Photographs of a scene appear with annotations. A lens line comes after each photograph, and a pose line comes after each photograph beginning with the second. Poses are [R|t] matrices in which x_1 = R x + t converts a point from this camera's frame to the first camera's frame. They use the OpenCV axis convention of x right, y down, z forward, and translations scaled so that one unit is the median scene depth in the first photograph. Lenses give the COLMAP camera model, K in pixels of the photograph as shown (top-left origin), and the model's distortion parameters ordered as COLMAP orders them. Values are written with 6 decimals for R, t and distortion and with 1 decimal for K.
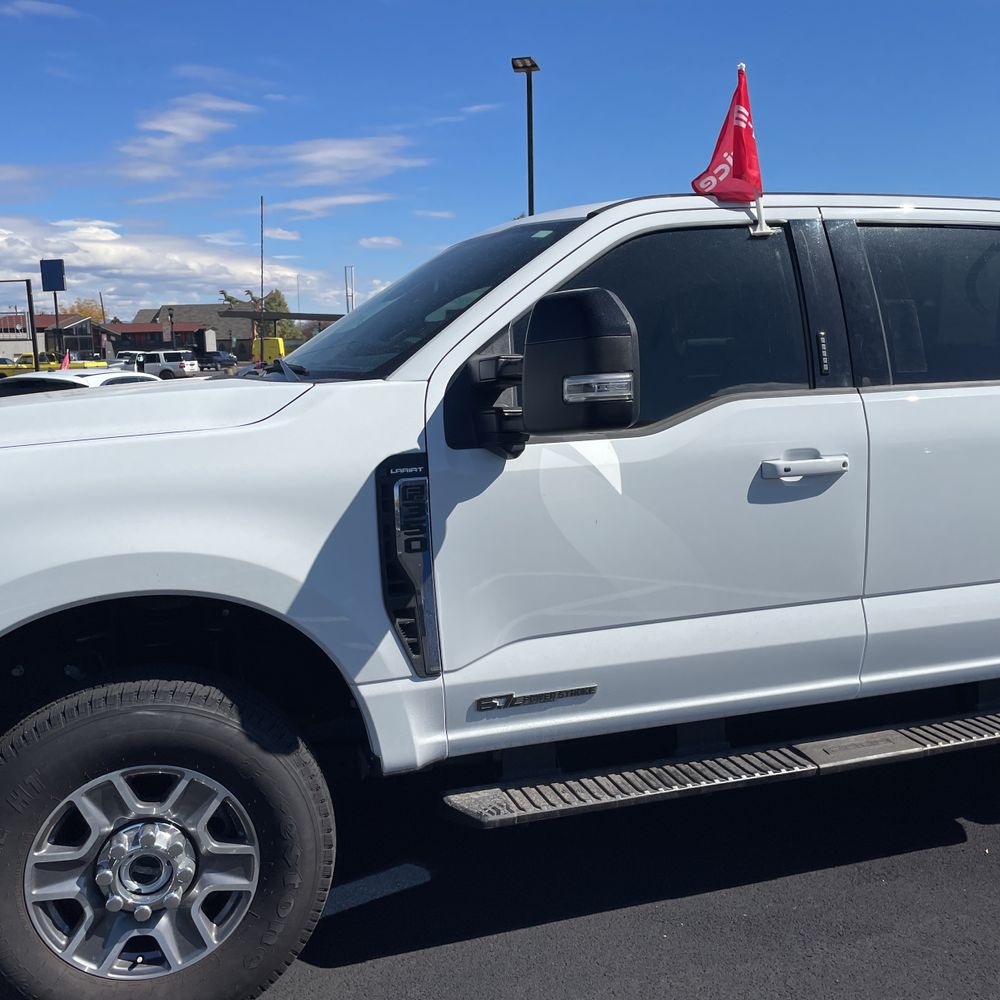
lens RADIAL K [[1010.0, 0, 499.5], [0, 1010.0, 484.5], [0, 0, 1]] dist [0.108817, -0.165898]
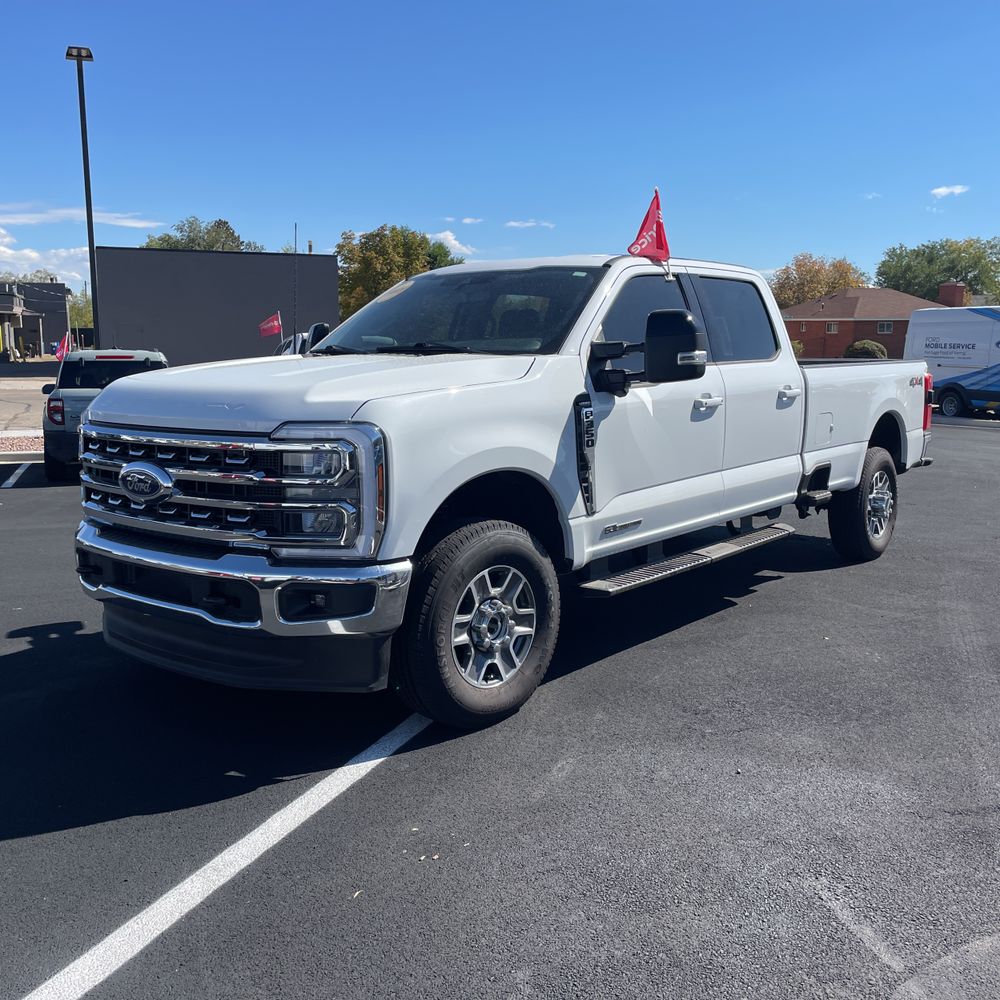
lens RADIAL K [[1000.7, 0, 497.2], [0, 1000.7, 488.5], [0, 0, 1]] dist [0.049943, -0.013442]
pose [[0.853936, -0.056453, 0.517307, -1.154091], [0.051025, 0.998391, 0.024724, 0.086662], [-0.517870, 0.005283, 0.855443, -0.473380]]
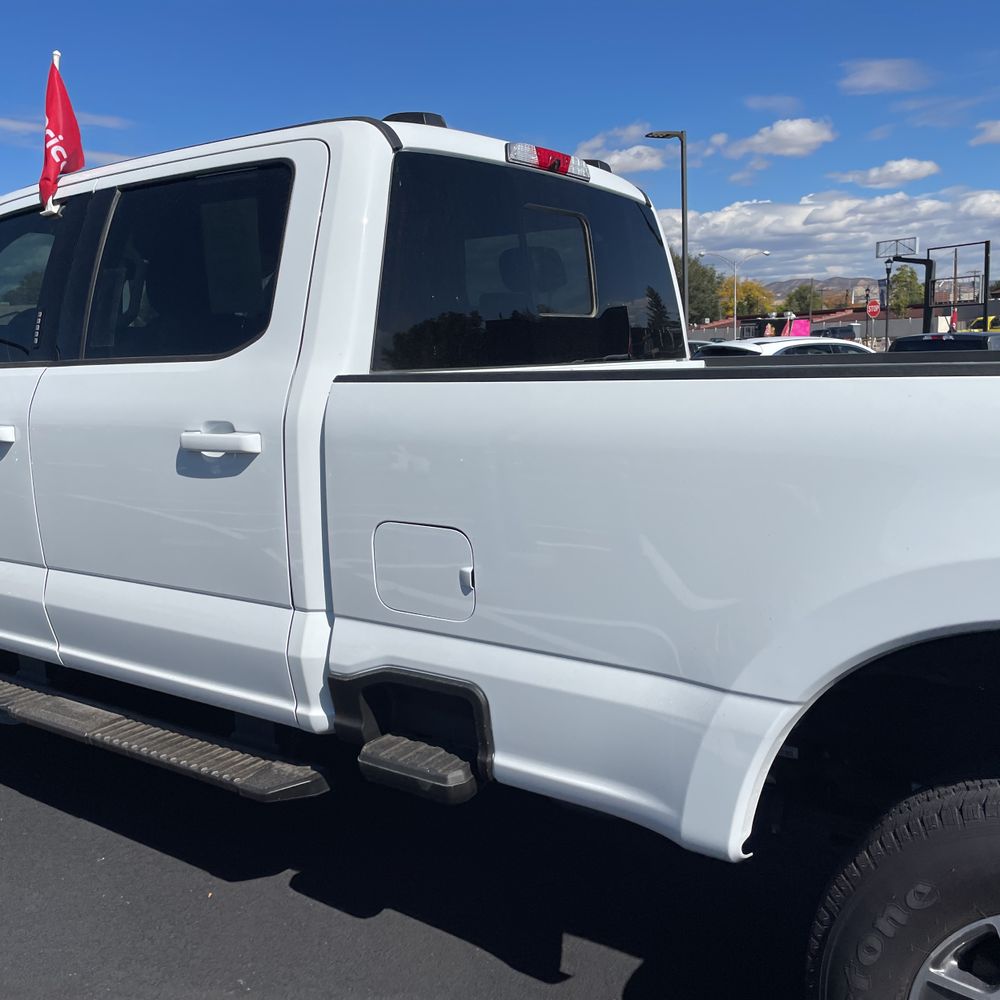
lens RADIAL K [[1017.2, 0, 502.9], [0, 1017.2, 503.1], [0, 0, 1]] dist [0.109577, -0.162367]
pose [[0.579195, 0.124977, -0.805552, 1.675288], [-0.083265, 0.992080, 0.094047, -0.102838], [0.810925, 0.012603, 0.585014, 0.887293]]
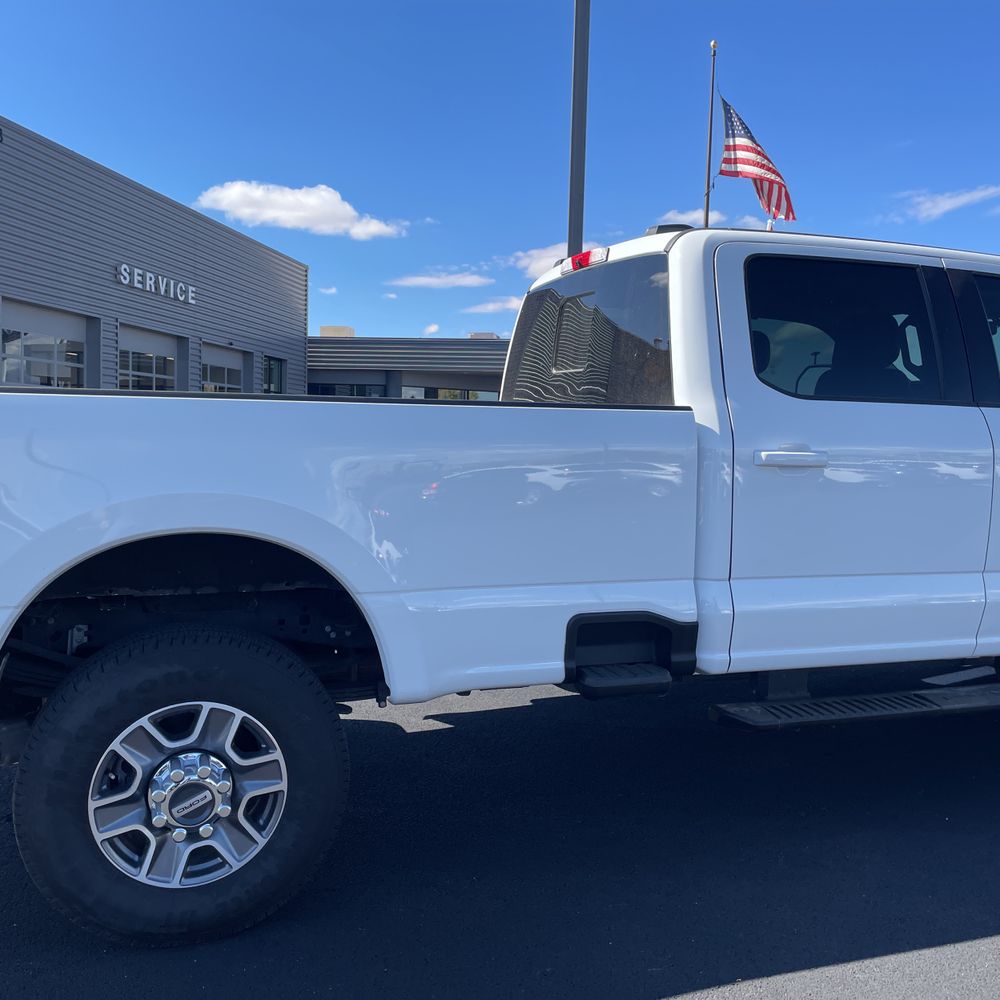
lens RADIAL K [[1010.0, 0, 499.5], [0, 1010.0, 484.5], [0, 0, 1]] dist [0.108817, -0.165898]
pose [[-0.999959, -0.004835, 0.007709, 0.815207], [-0.003294, 0.982049, 0.188596, -0.344607], [-0.008483, 0.188562, -0.982025, 3.294145]]
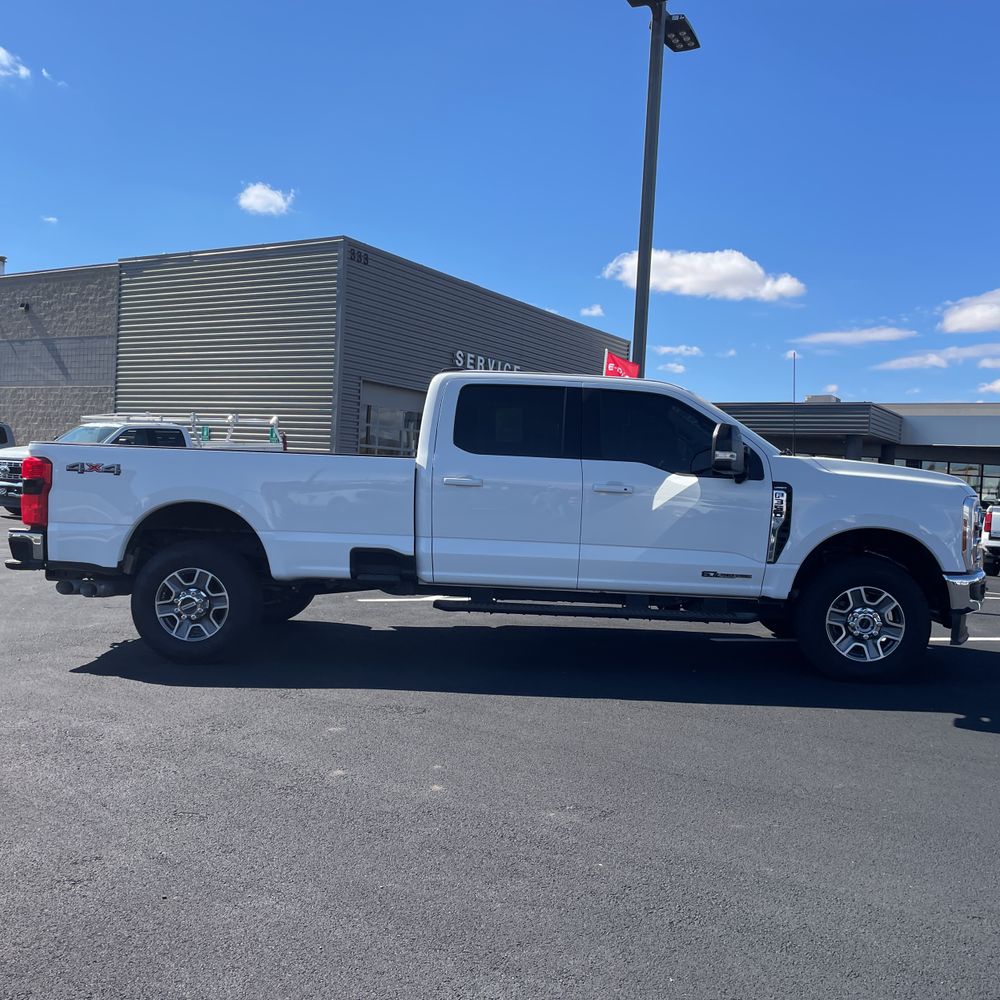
lens RADIAL K [[1010.0, 0, 499.5], [0, 1010.0, 484.5], [0, 0, 1]] dist [0.108817, -0.165898]
pose [[-0.922902, -0.024422, 0.384259, -0.687391], [0.025593, 0.991888, 0.124509, -0.462605], [-0.384183, 0.124744, -0.914791, 4.470454]]
